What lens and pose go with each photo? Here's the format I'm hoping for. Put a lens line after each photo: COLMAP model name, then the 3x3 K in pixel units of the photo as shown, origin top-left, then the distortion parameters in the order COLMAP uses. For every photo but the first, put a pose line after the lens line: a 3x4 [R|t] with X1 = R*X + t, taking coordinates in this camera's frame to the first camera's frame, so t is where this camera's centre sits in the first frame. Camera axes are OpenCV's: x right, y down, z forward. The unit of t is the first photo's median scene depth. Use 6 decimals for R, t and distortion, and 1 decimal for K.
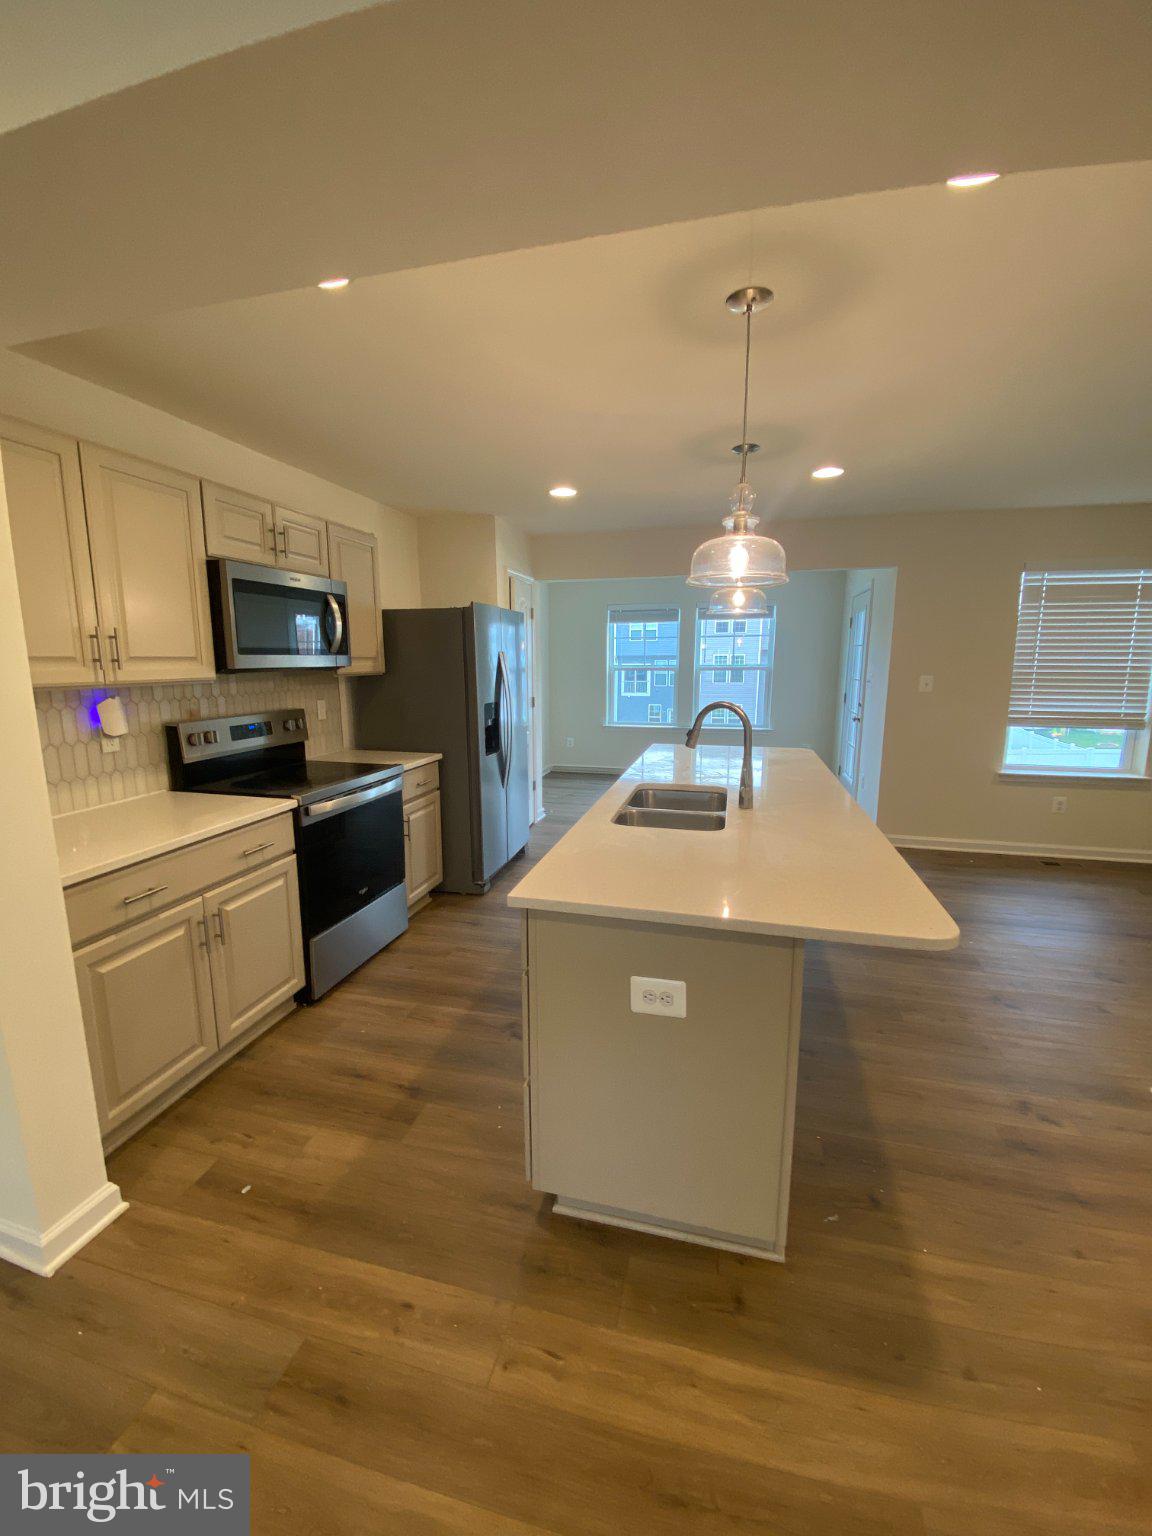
lens RADIAL K [[627.3, 0, 576.0], [0, 627.3, 768.0], [0, 0, 1]] dist [0.041087, -0.023137]
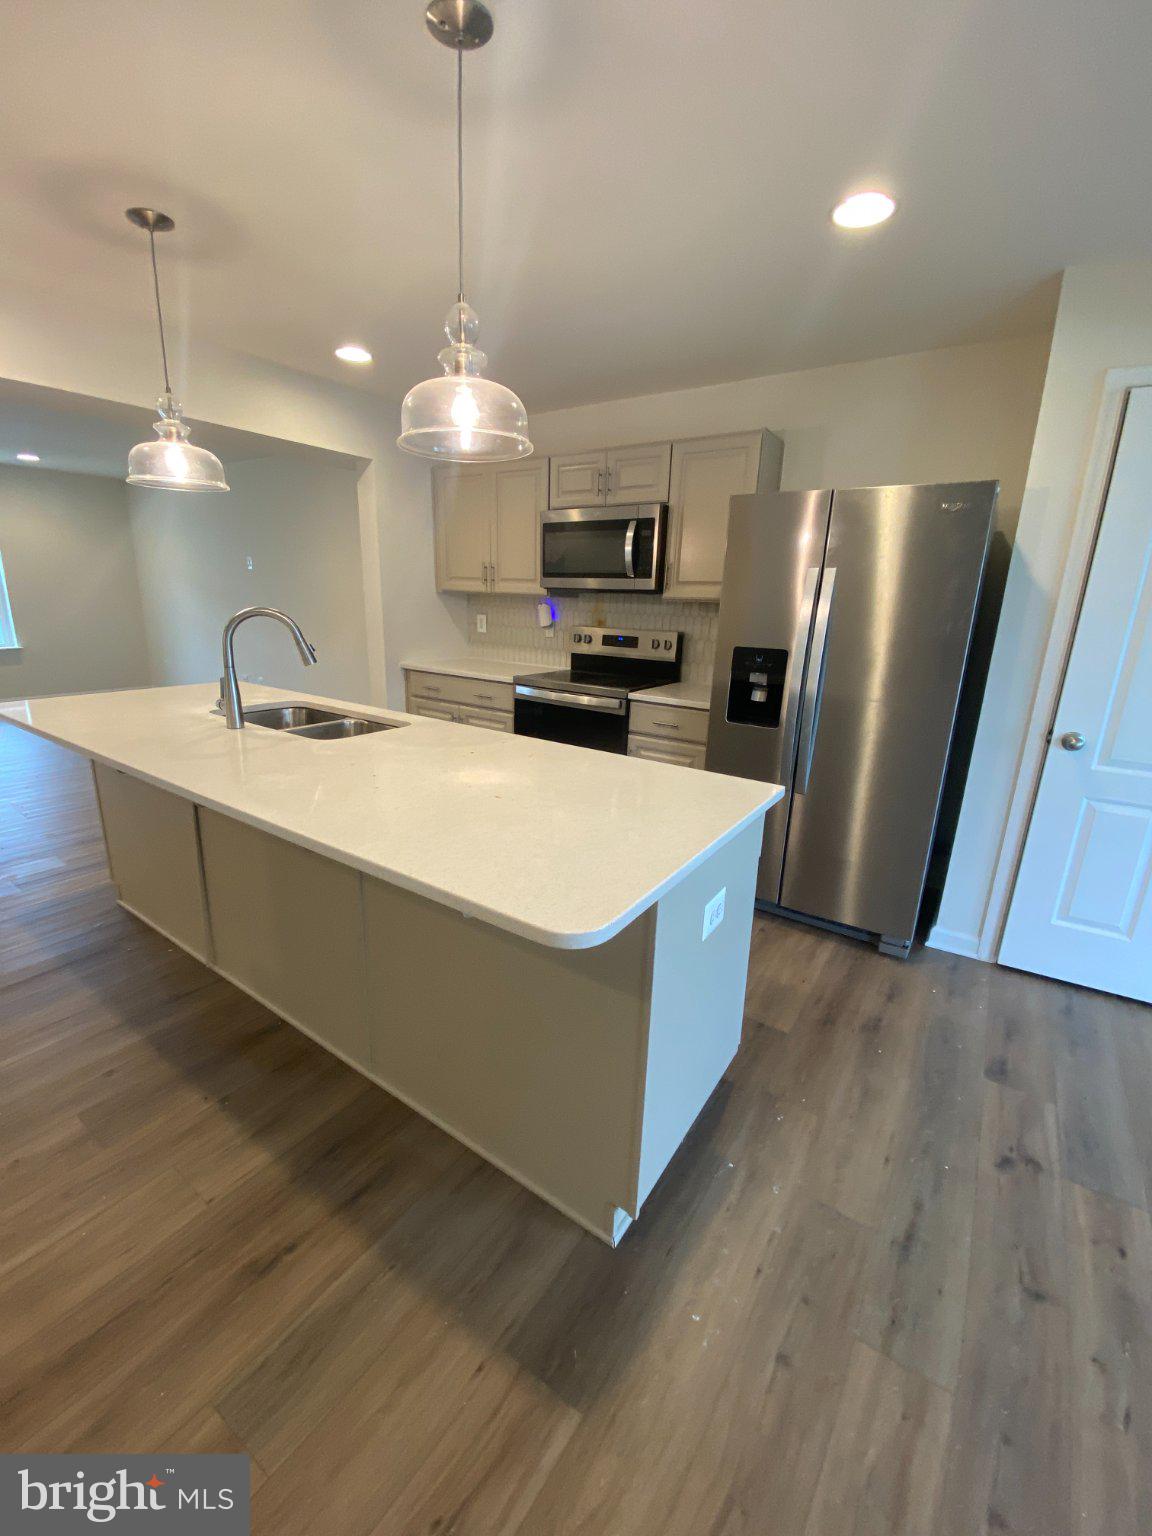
lens RADIAL K [[627.3, 0, 576.0], [0, 627.3, 768.0], [0, 0, 1]] dist [0.041087, -0.023137]
pose [[-0.363218, 0.228632, -0.903217, 0.793309], [-0.198107, 0.928305, 0.314648, -0.222165], [0.910399, 0.293219, -0.291883, 1.492668]]
